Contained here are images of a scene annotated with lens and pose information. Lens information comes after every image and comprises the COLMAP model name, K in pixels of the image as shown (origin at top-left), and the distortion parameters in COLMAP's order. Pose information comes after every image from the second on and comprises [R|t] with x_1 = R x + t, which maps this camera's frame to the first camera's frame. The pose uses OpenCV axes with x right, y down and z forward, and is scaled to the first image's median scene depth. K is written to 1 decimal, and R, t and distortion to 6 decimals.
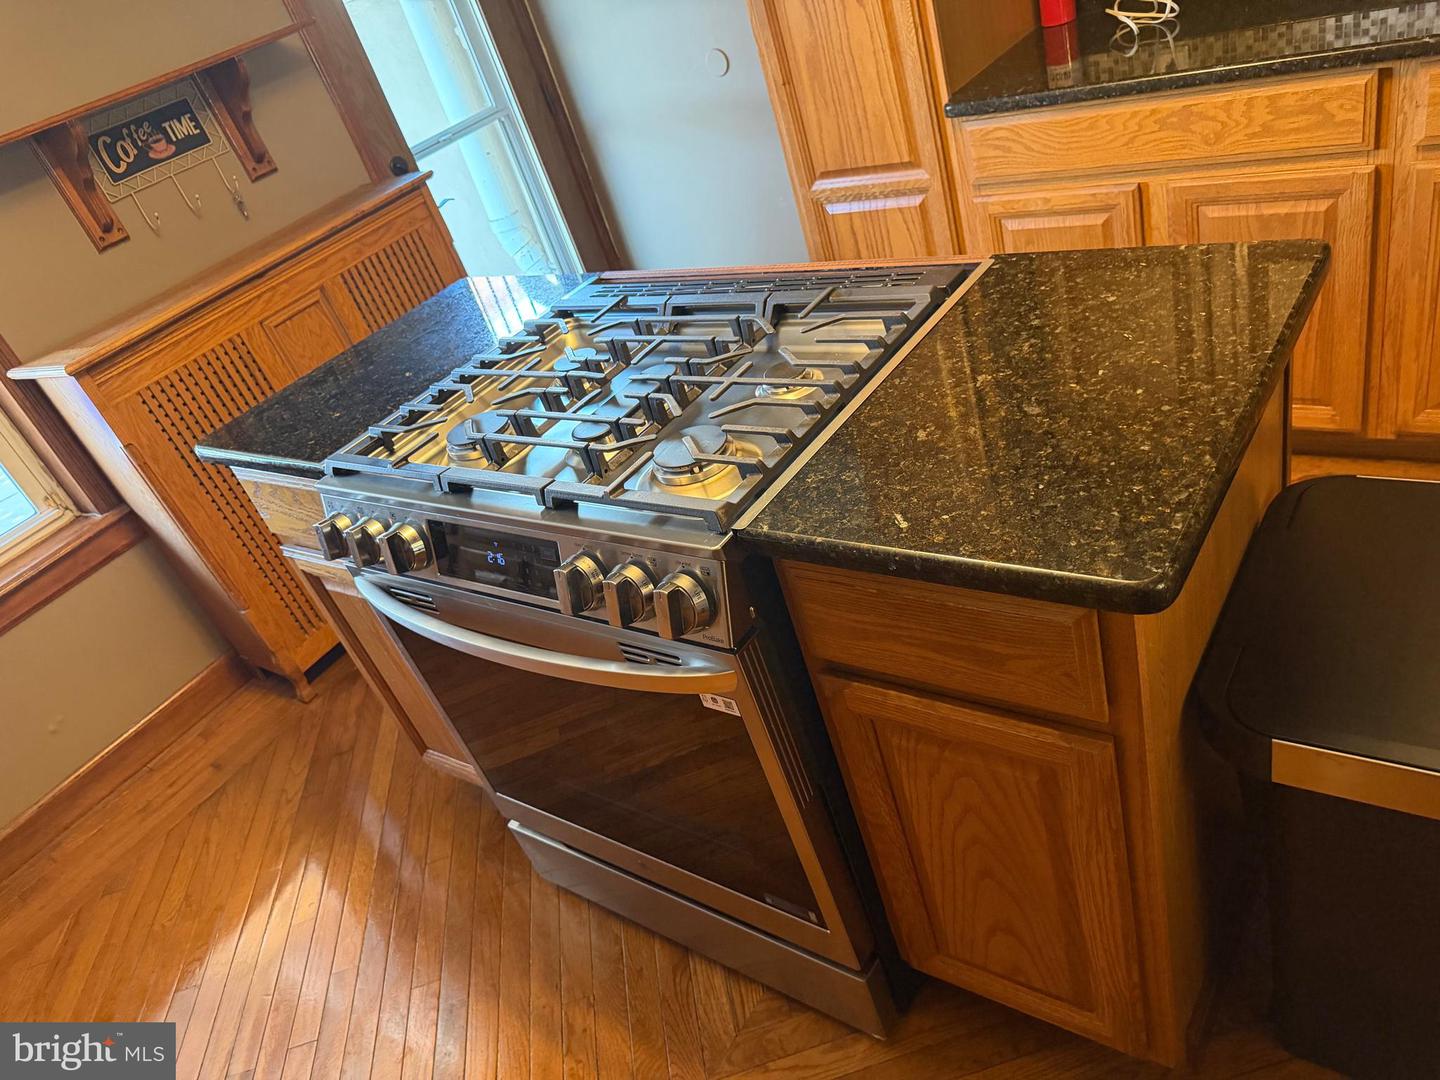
lens RADIAL K [[1001.5, 0, 720.0], [0, 1001.5, 540.0], [0, 0, 1]] dist [0.060190, -0.081250]
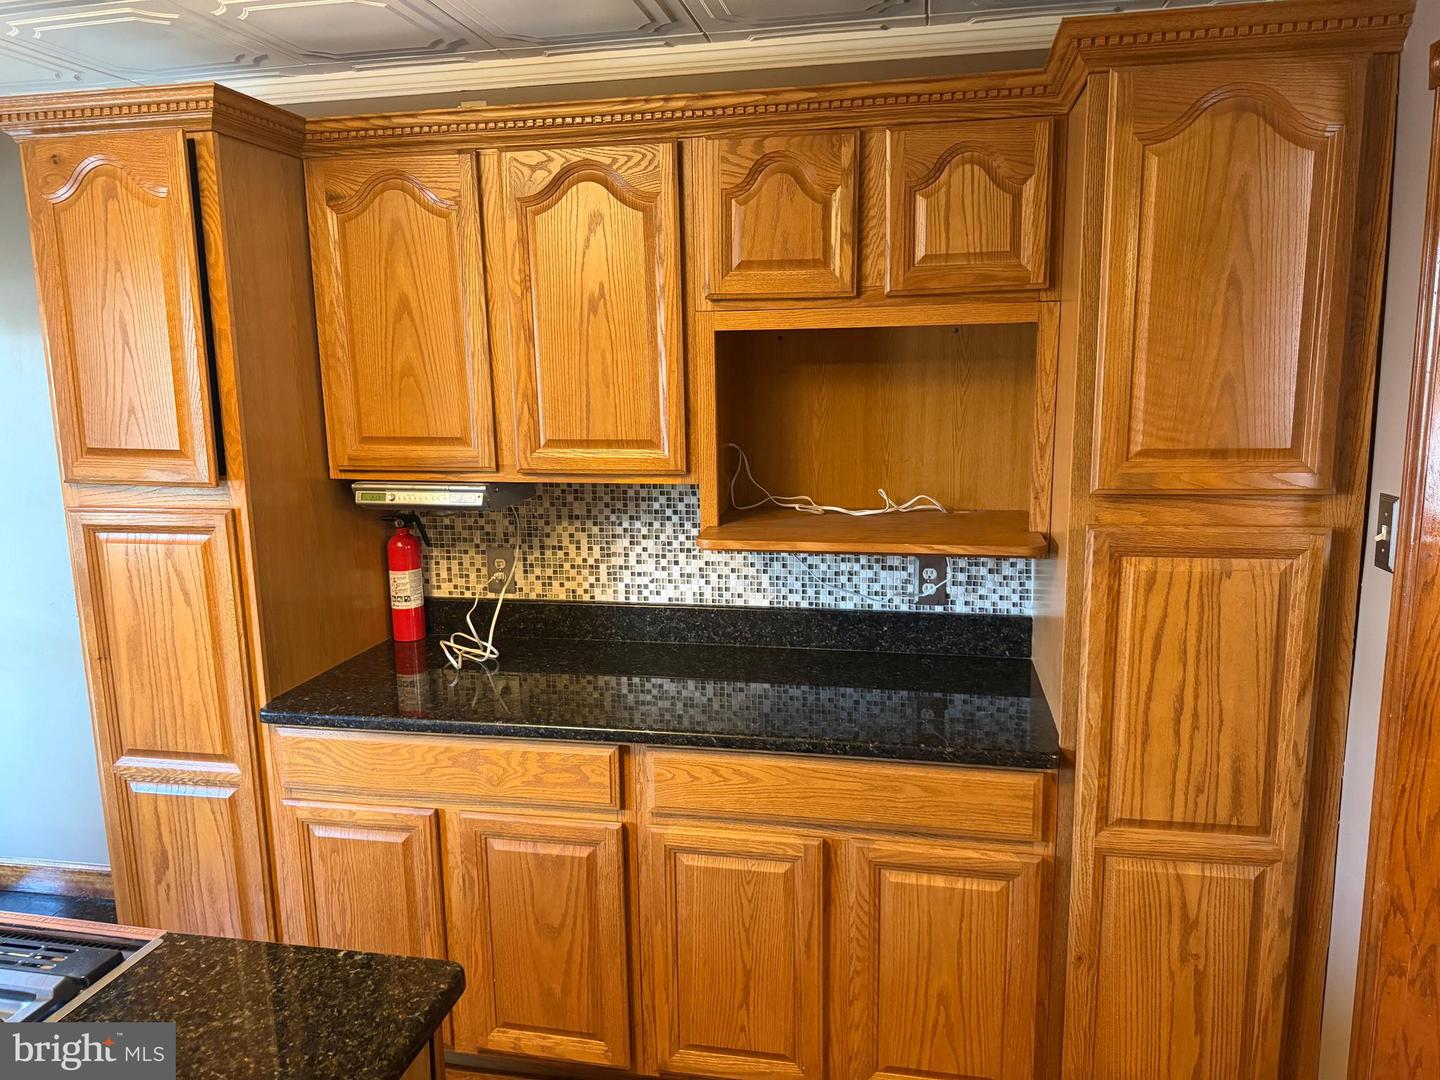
lens RADIAL K [[1001.5, 0, 720.0], [0, 1001.5, 540.0], [0, 0, 1]] dist [0.060190, -0.081250]
pose [[0.887160, 0.196629, 0.417474, 0.174084], [0.016367, 0.890700, -0.454297, -0.114837], [-0.461172, 0.409867, 0.786975, -0.073214]]
